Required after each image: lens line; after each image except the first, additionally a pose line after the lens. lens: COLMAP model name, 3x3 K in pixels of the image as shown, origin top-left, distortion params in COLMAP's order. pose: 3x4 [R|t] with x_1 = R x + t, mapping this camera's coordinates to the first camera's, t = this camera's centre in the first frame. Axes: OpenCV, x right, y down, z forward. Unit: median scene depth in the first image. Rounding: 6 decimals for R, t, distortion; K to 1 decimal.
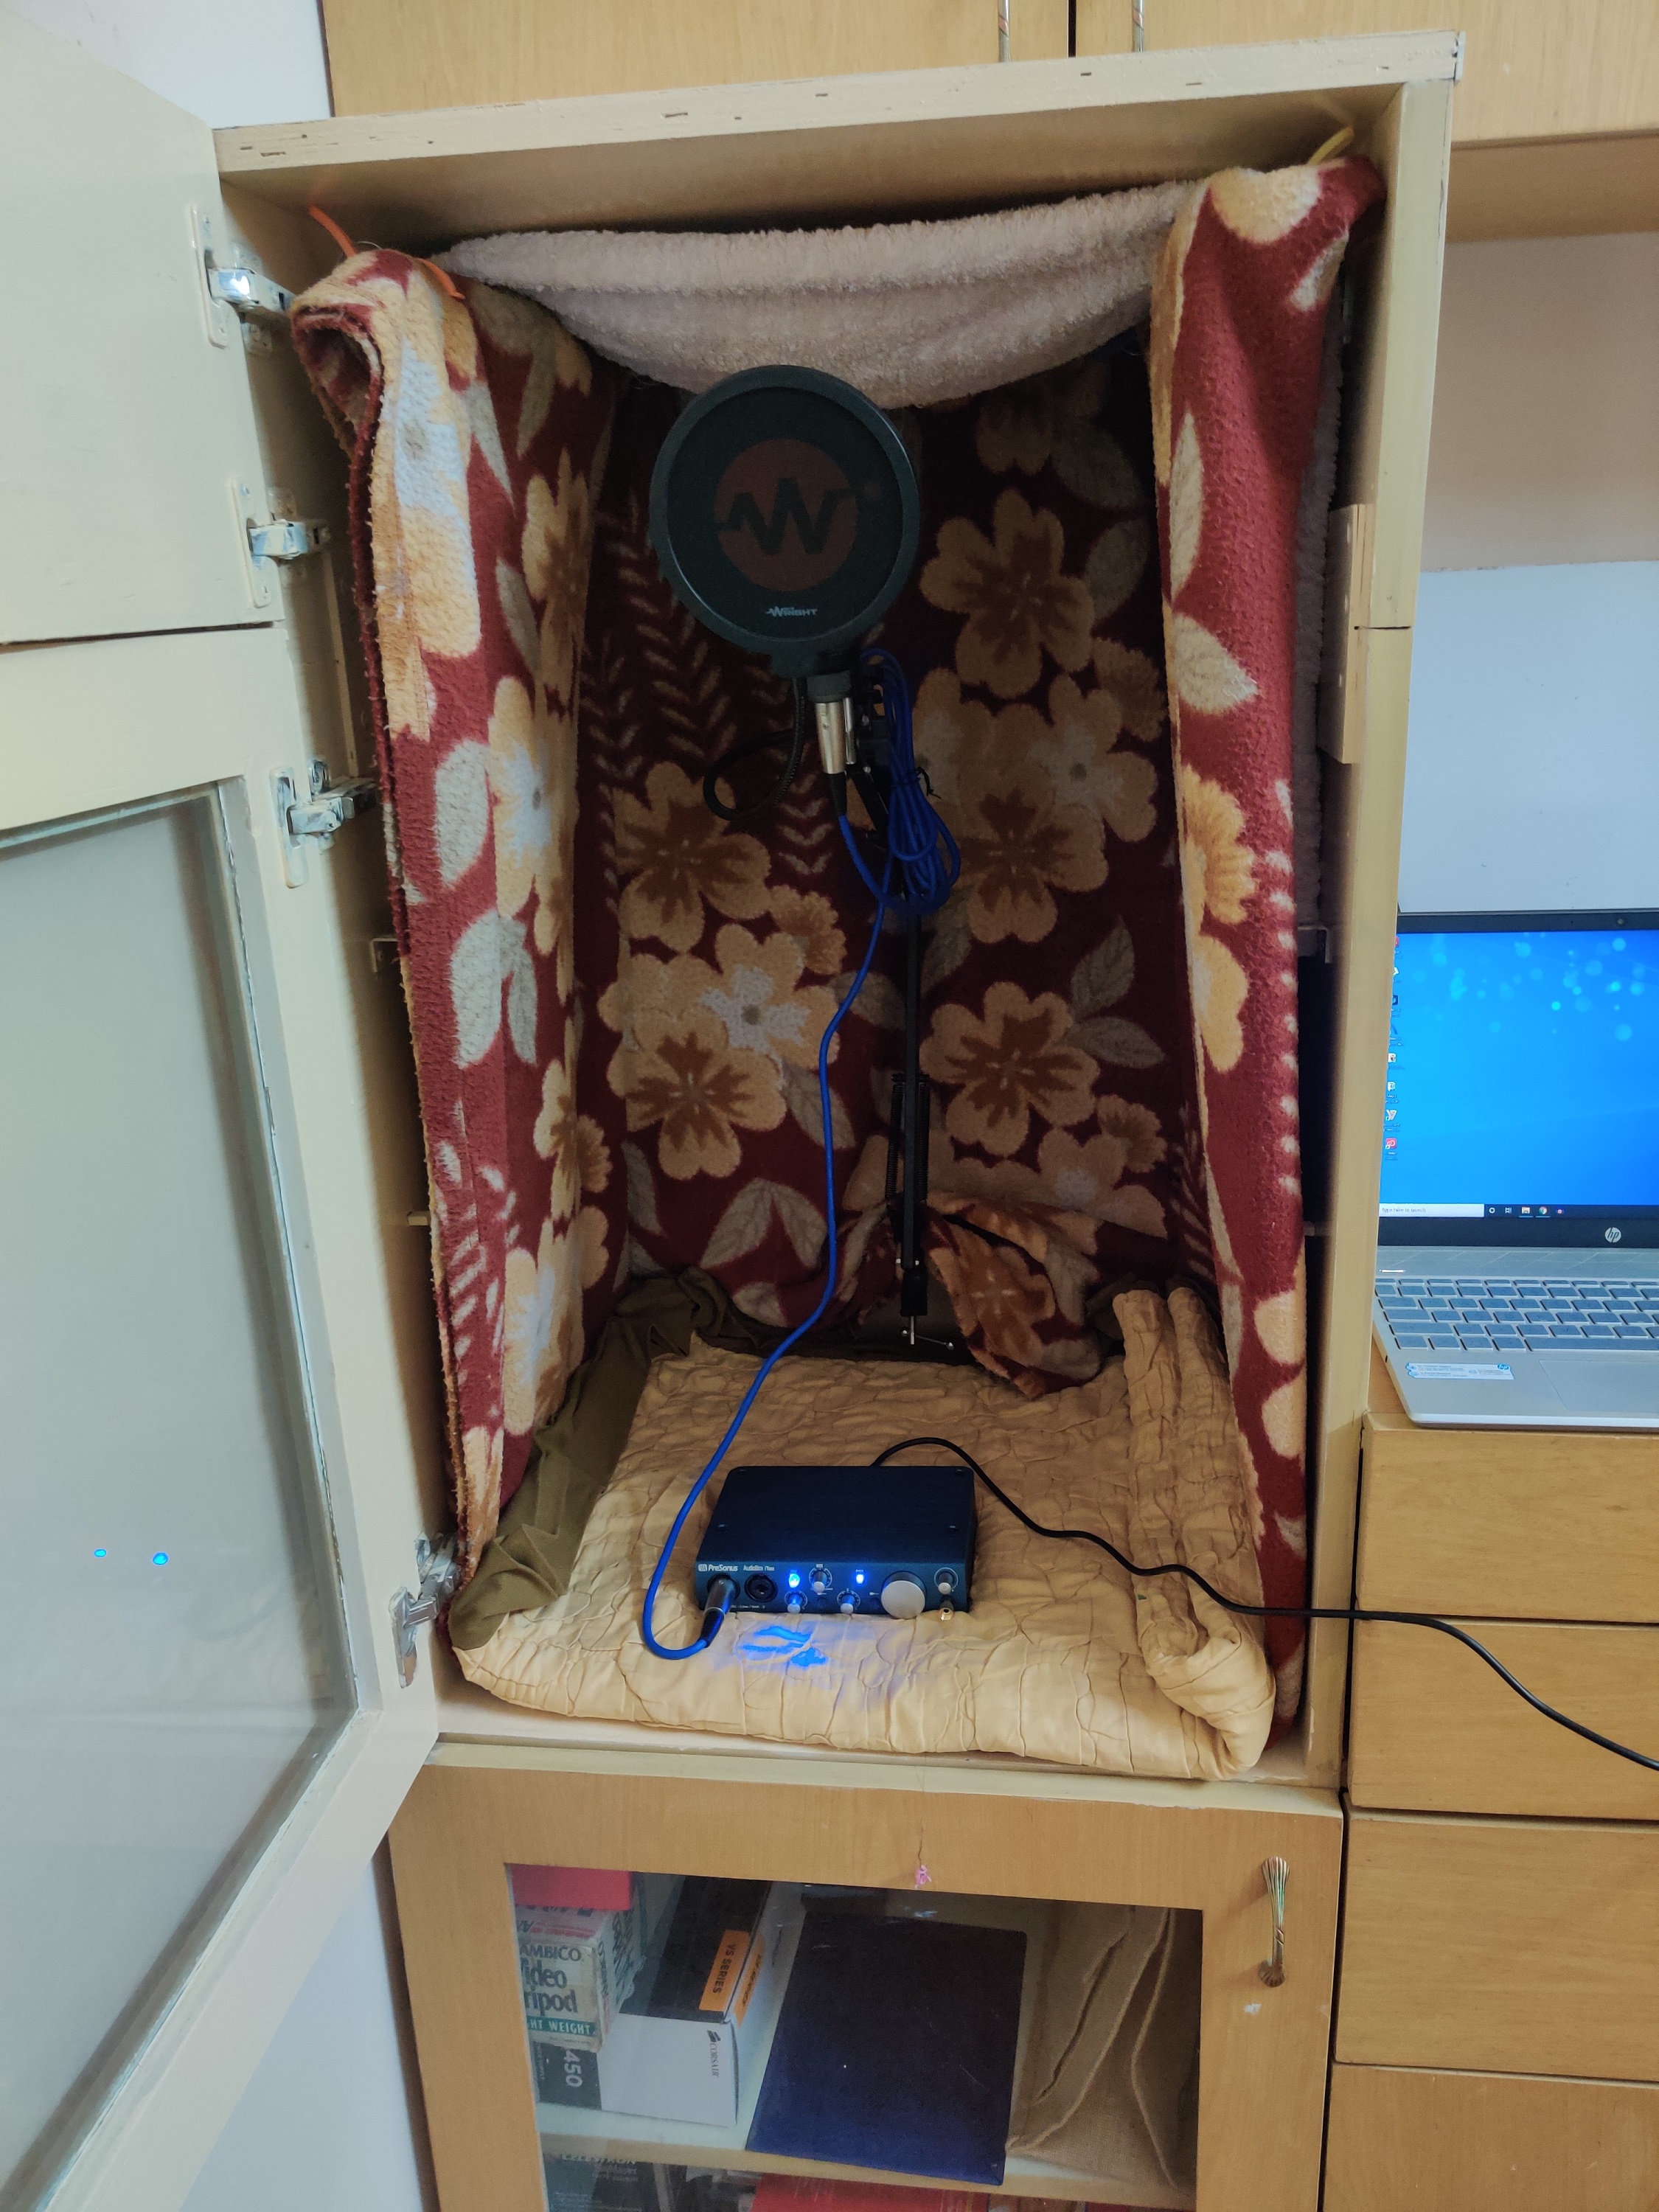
lens RADIAL K [[1681.0, 0, 874.1], [0, 1681.0, 1110.1], [0, 0, 1]] dist [0.050025, -0.004601]
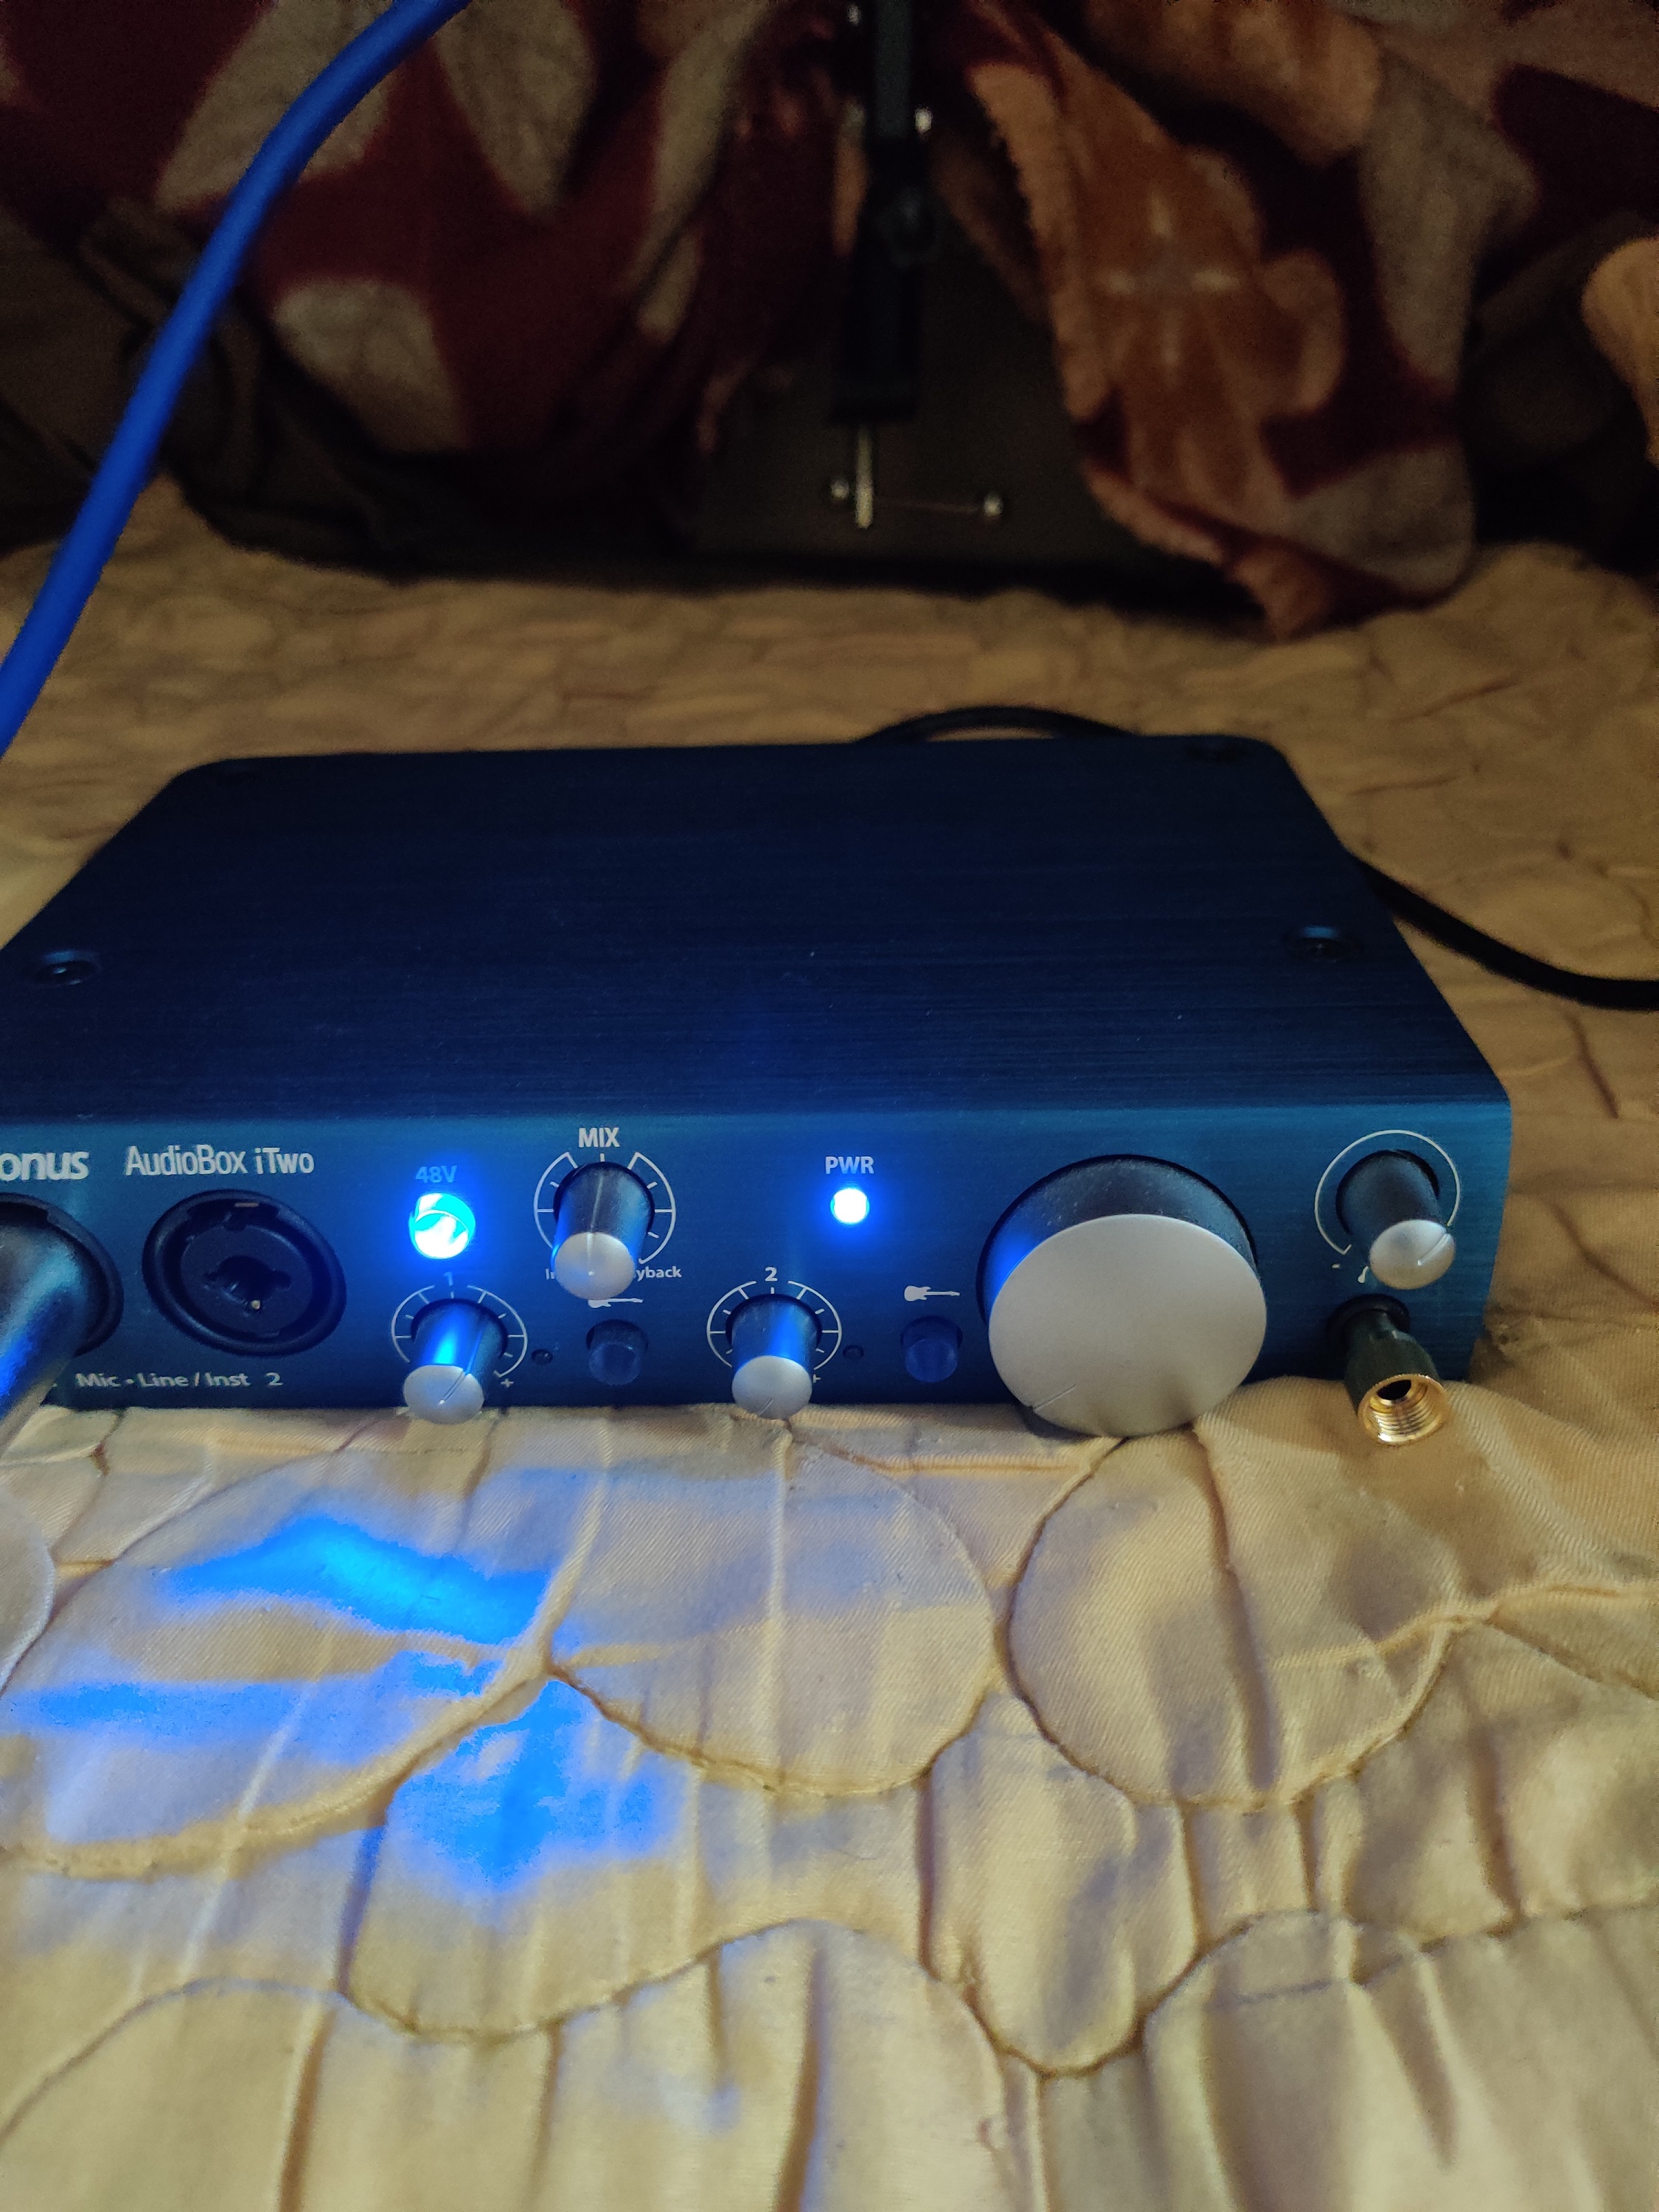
lens RADIAL K [[1689.6, 0, 832.0], [0, 1689.6, 1117.4], [0, 0, 1]] dist [0.017561, -0.008822]
pose [[0.993088, -0.010831, 0.116874, -0.028723], [-0.013578, 0.978448, 0.206047, 0.232288], [-0.116587, -0.206209, 0.971538, 0.831598]]
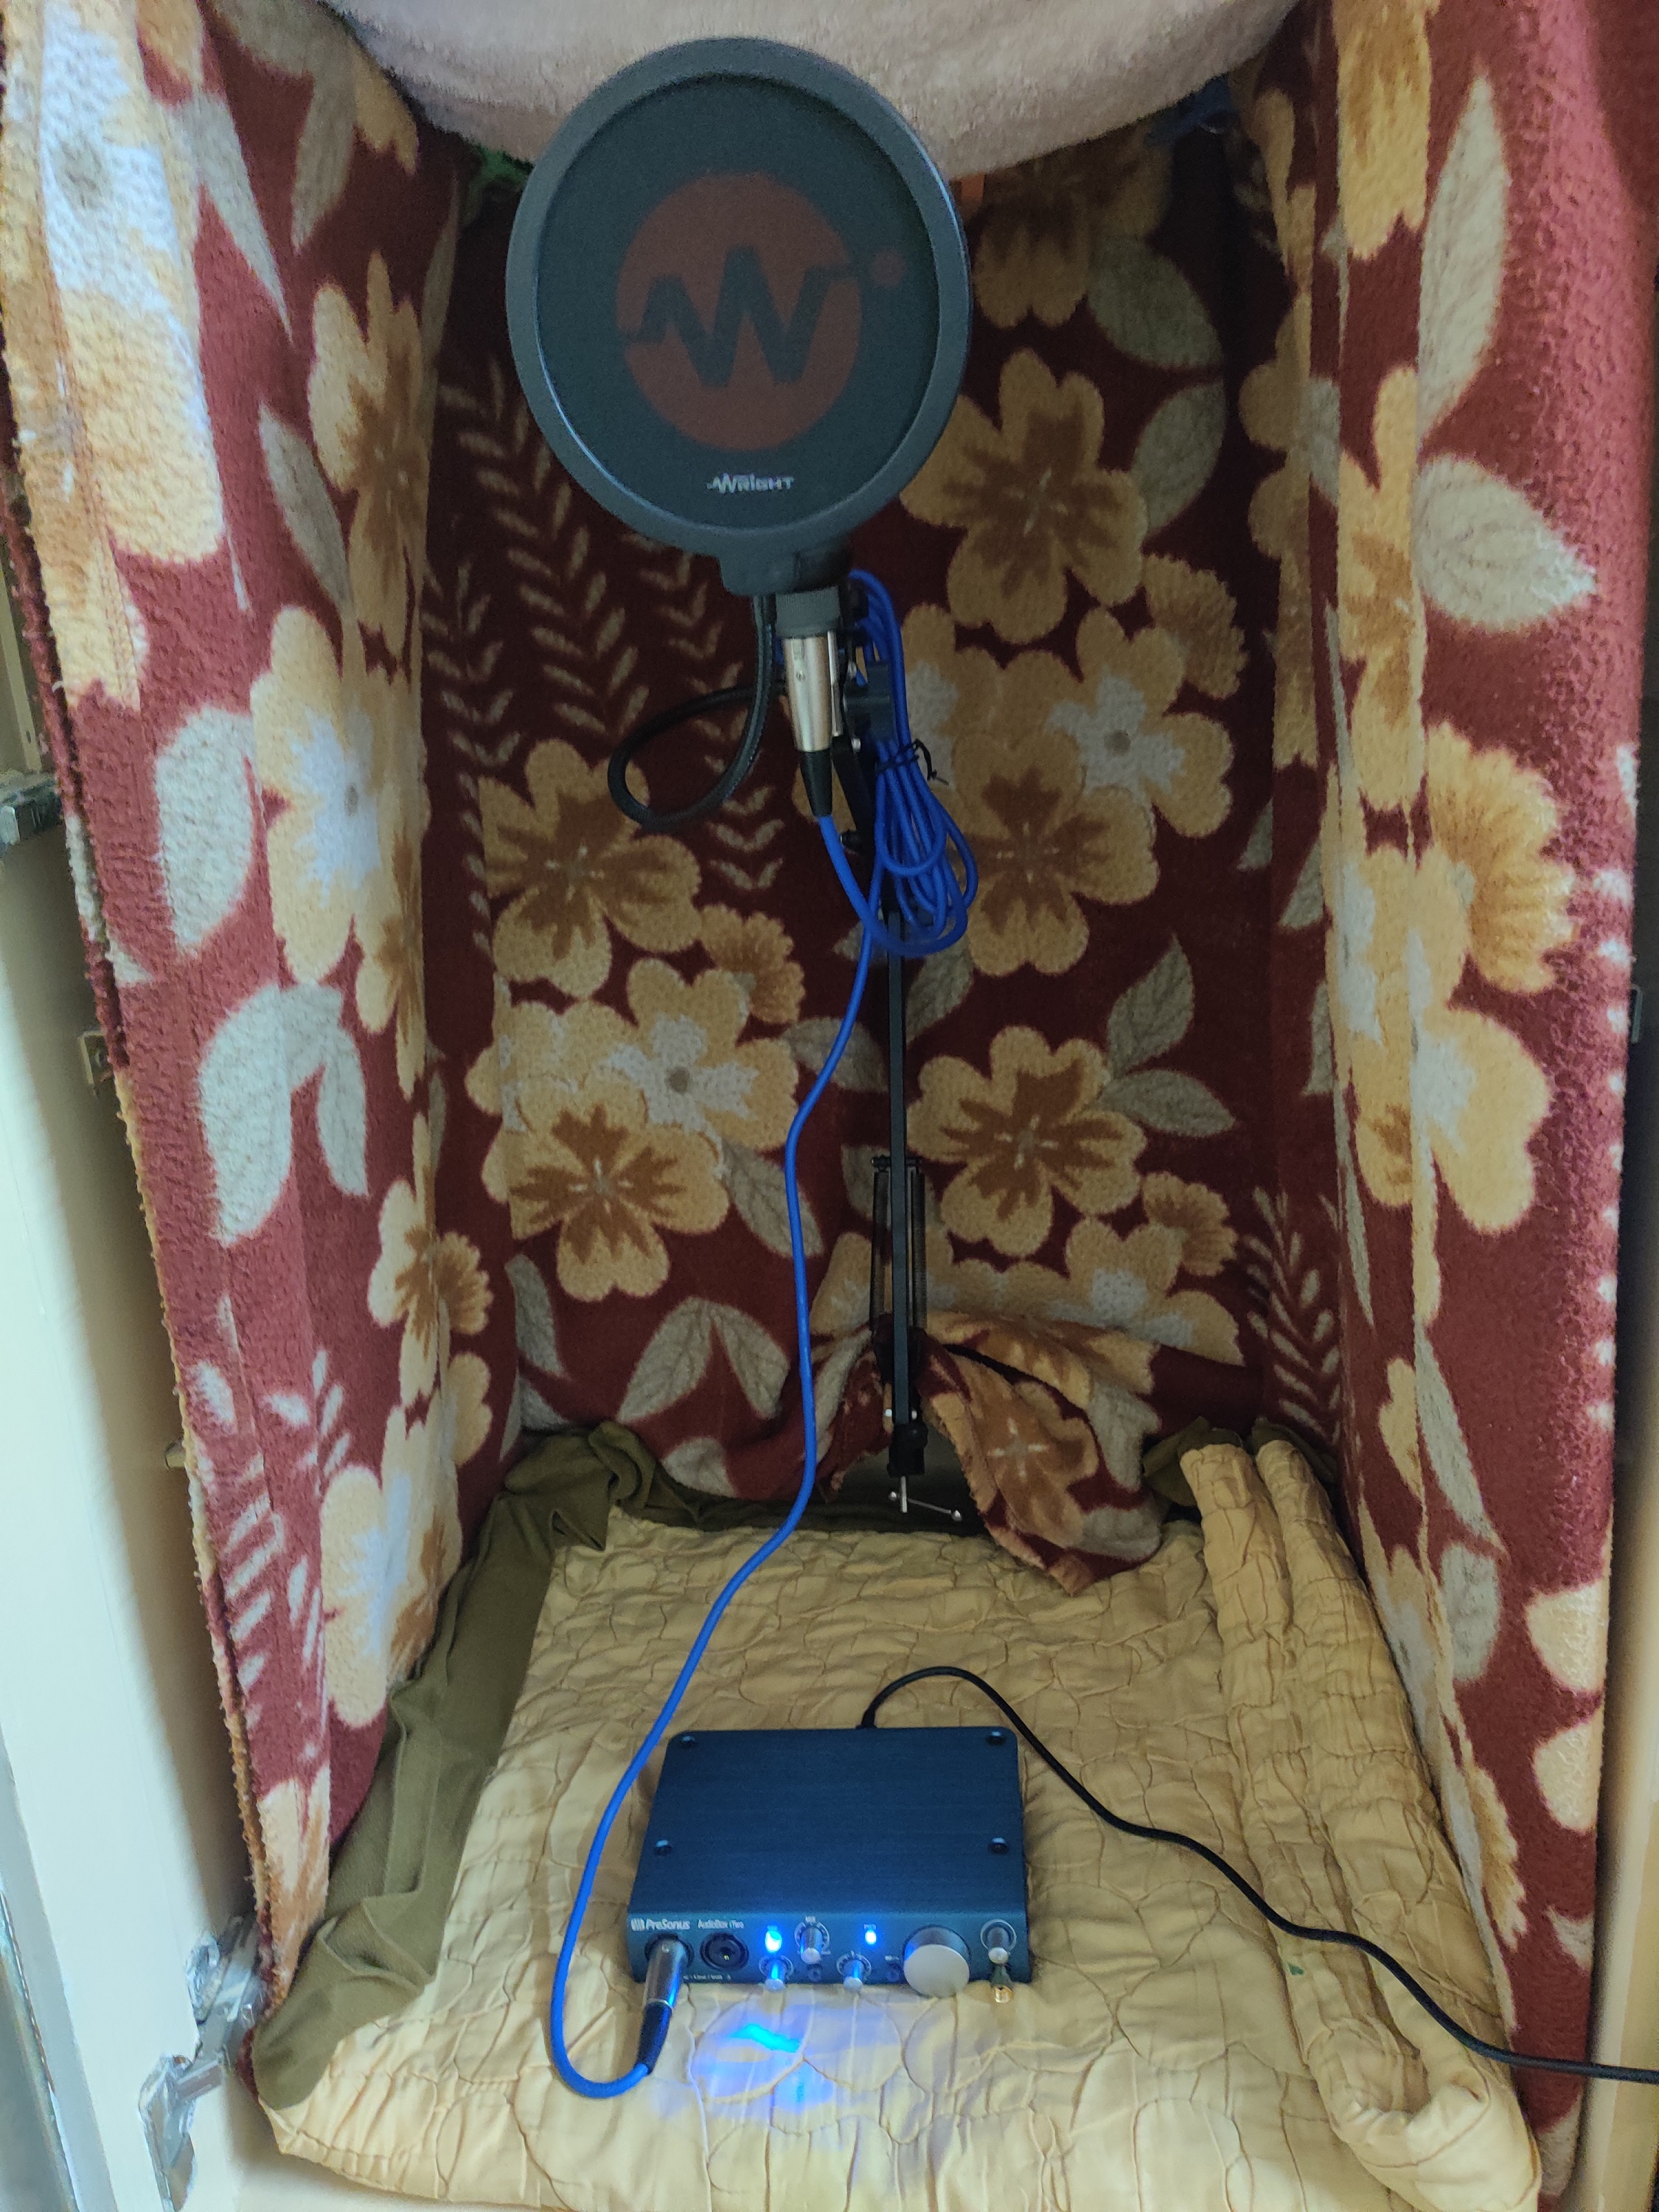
lens RADIAL K [[1683.4, 0, 829.5], [0, 1683.4, 1106.0], [0, 0, 1]] dist [0.001149, 0.074668]
pose [[0.999184, -0.026604, 0.030389, -0.036227], [0.026278, 0.999593, 0.011092, -0.063724], [-0.030672, -0.010284, 0.999477, 0.319077]]
